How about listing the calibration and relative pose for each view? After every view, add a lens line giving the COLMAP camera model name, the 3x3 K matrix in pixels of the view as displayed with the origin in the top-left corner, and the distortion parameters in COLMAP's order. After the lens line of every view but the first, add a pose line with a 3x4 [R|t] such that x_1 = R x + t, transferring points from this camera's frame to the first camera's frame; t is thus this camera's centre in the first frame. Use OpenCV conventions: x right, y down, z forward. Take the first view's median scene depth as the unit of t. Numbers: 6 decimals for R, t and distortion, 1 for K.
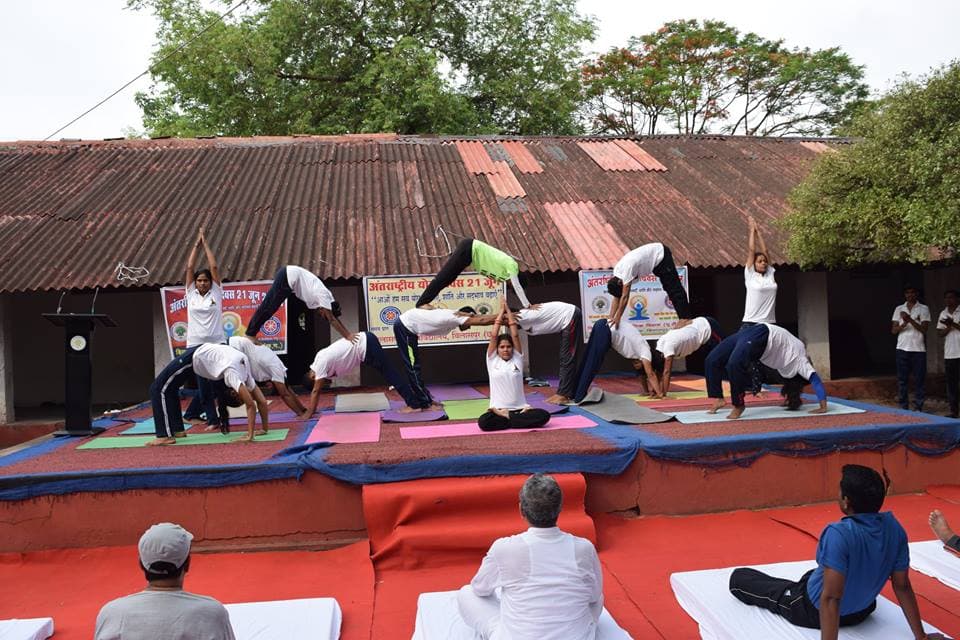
lens RADIAL K [[749.8, 0, 474.3], [0, 749.8, 319.7], [0, 0, 1]] dist [-0.095212, 0.020611]
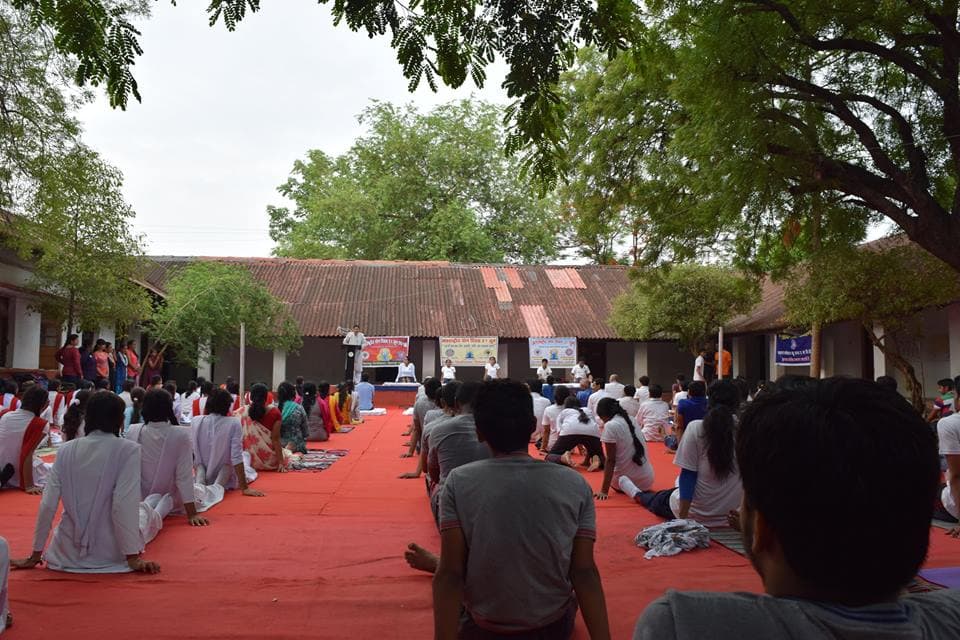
lens RADIAL K [[749.8, 0, 474.3], [0, 749.8, 319.7], [0, 0, 1]] dist [-0.095212, 0.020611]
pose [[0.998661, 0.040829, -0.031768, 0.030396], [-0.043315, 0.995691, -0.081993, 0.061411], [0.028284, 0.083259, 0.996126, -1.053895]]
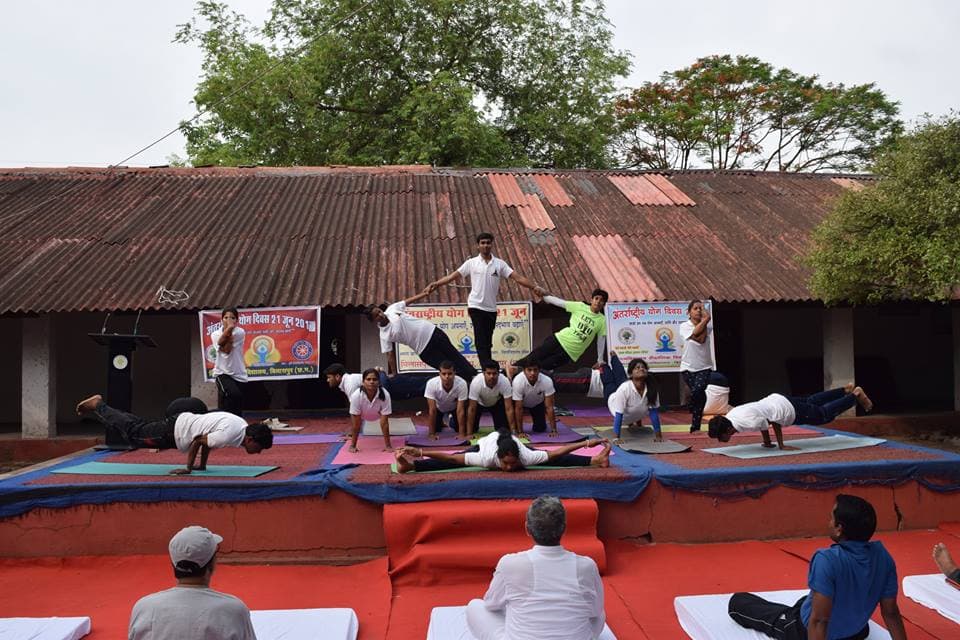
lens RADIAL K [[749.8, 0, 474.3], [0, 749.8, 319.7], [0, 0, 1]] dist [-0.095212, 0.020611]
pose [[0.998782, 0.020174, -0.045035, 0.007229], [-0.021877, 0.999051, -0.037650, -0.000268], [0.044233, 0.038589, 0.998276, -0.019067]]
